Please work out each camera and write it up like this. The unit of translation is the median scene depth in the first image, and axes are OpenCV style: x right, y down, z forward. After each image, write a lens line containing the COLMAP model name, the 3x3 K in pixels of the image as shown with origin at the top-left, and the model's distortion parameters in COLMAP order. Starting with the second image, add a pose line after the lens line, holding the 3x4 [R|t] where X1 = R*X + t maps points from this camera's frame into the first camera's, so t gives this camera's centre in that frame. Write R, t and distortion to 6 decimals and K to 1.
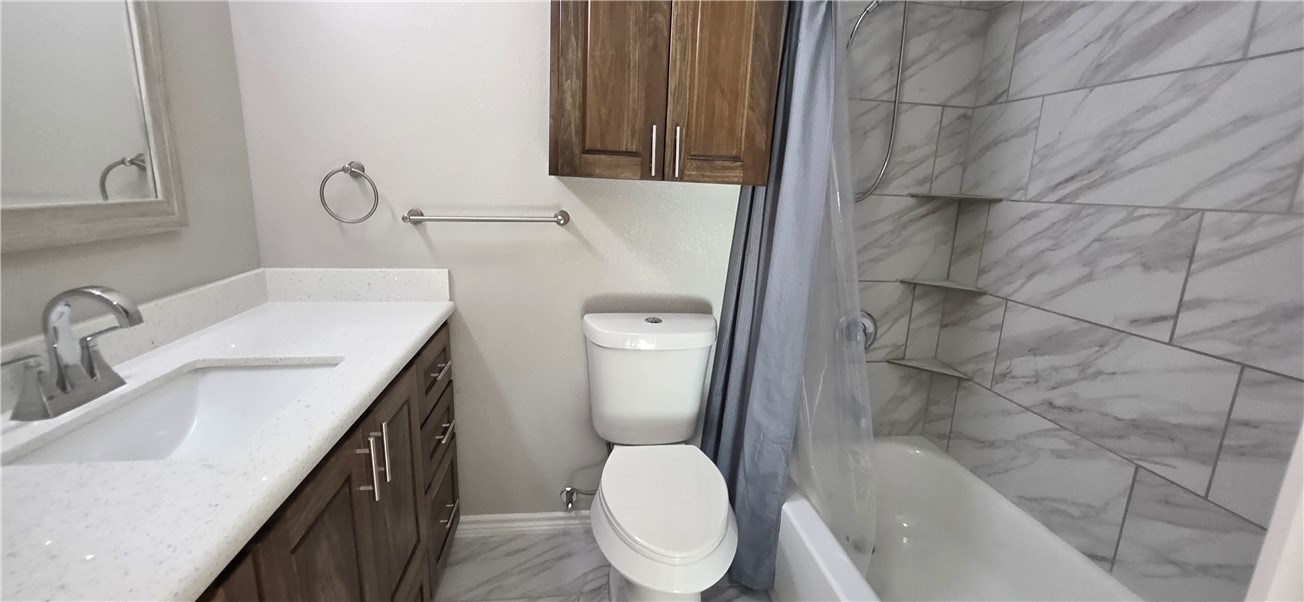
lens RADIAL K [[527.4, 0, 604.5], [0, 527.4, 290.6], [0, 0, 1]] dist [-0.003698, 0.000937]
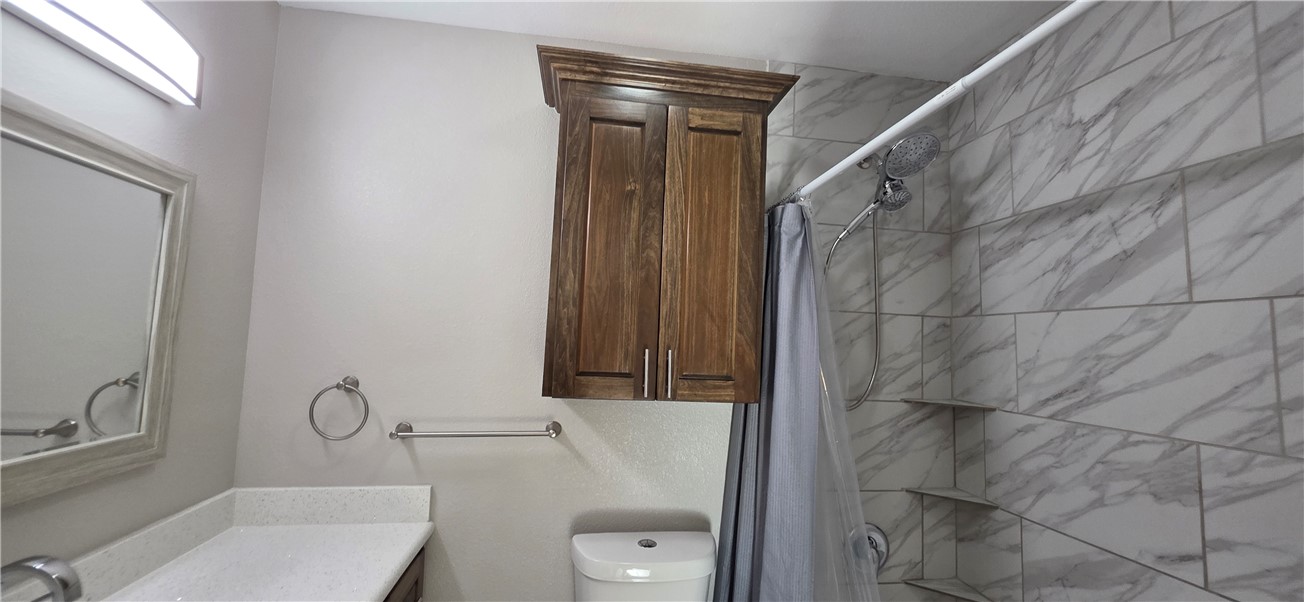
lens RADIAL K [[527.4, 0, 609.5], [0, 527.4, 285.0], [0, 0, 1]] dist [-0.003698, 0.000937]
pose [[0.999685, 0.023507, 0.008815, 0.008536], [-0.019809, 0.954276, -0.298269, -0.109156], [-0.015423, 0.298001, 0.954441, -0.021403]]
